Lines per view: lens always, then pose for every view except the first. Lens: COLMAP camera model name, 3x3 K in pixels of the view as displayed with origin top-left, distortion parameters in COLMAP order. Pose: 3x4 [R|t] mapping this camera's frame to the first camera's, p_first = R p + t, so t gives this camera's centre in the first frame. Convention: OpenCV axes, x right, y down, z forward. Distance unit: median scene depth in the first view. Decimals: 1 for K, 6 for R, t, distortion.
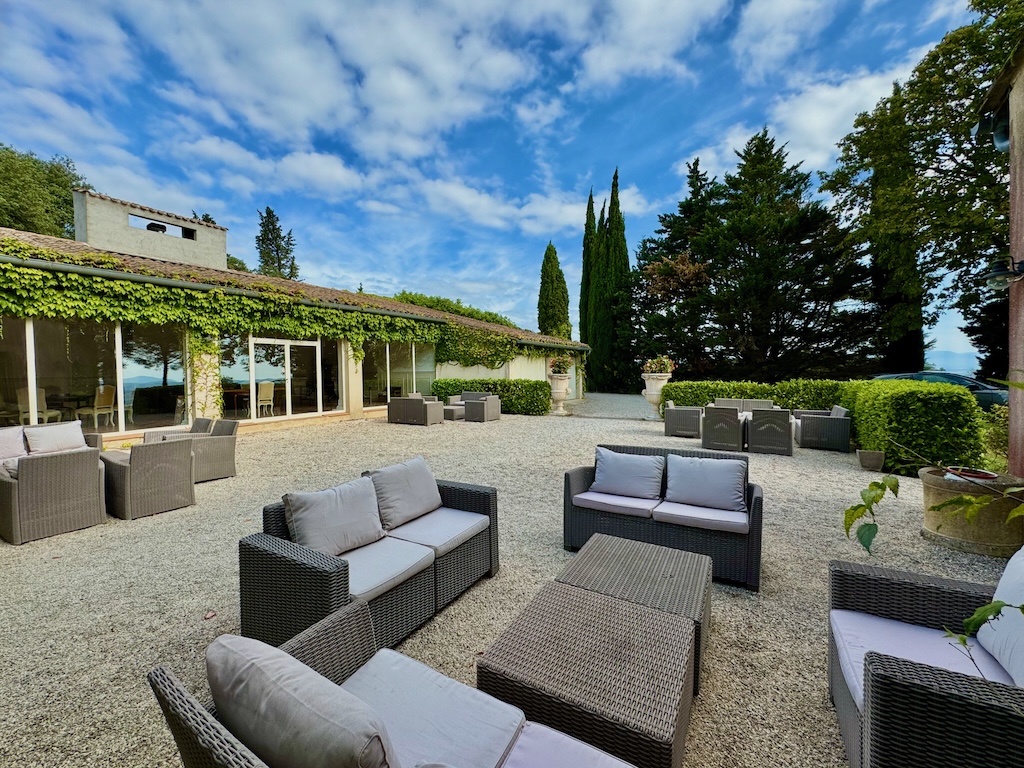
lens RADIAL K [[410.3, 0, 509.0], [0, 410.3, 382.5], [0, 0, 1]] dist [-0.000696, -0.000019]
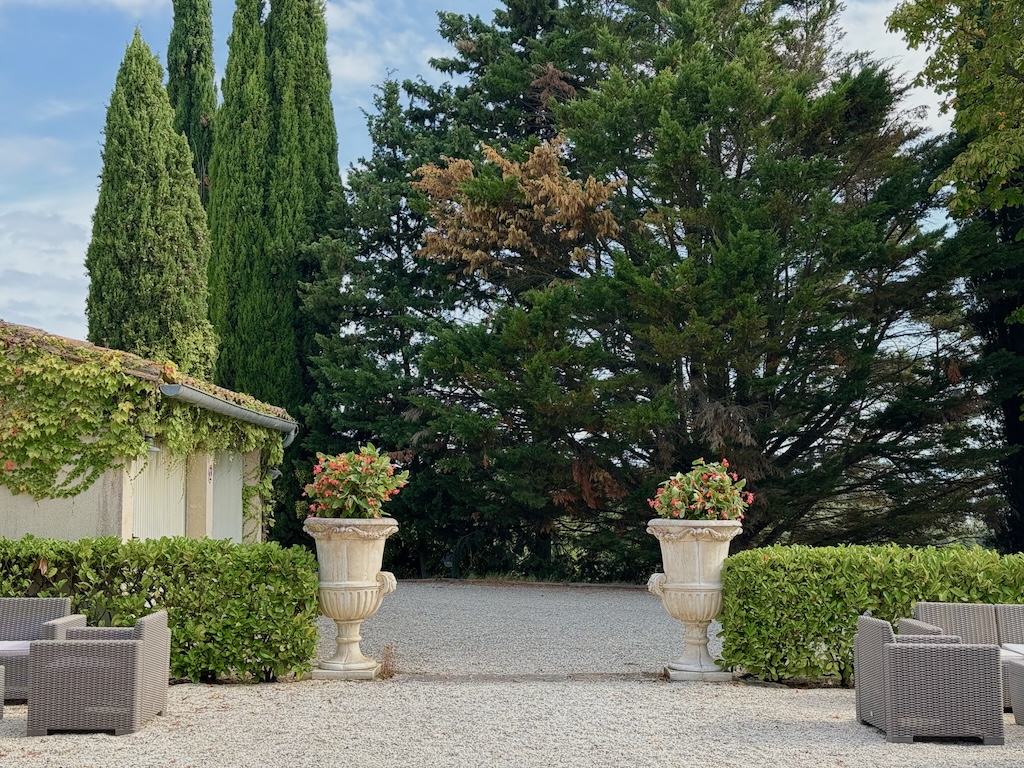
lens RADIAL K [[1363.2, 0, 512.2], [0, 1363.2, 384.0], [0, 0, 1]] dist [0.115848, 0.000000]
pose [[0.867907, 0.051466, 0.494054, -0.206731], [0.002899, 0.994076, -0.108647, -0.009724], [-0.496719, 0.095728, 0.862616, 0.151306]]
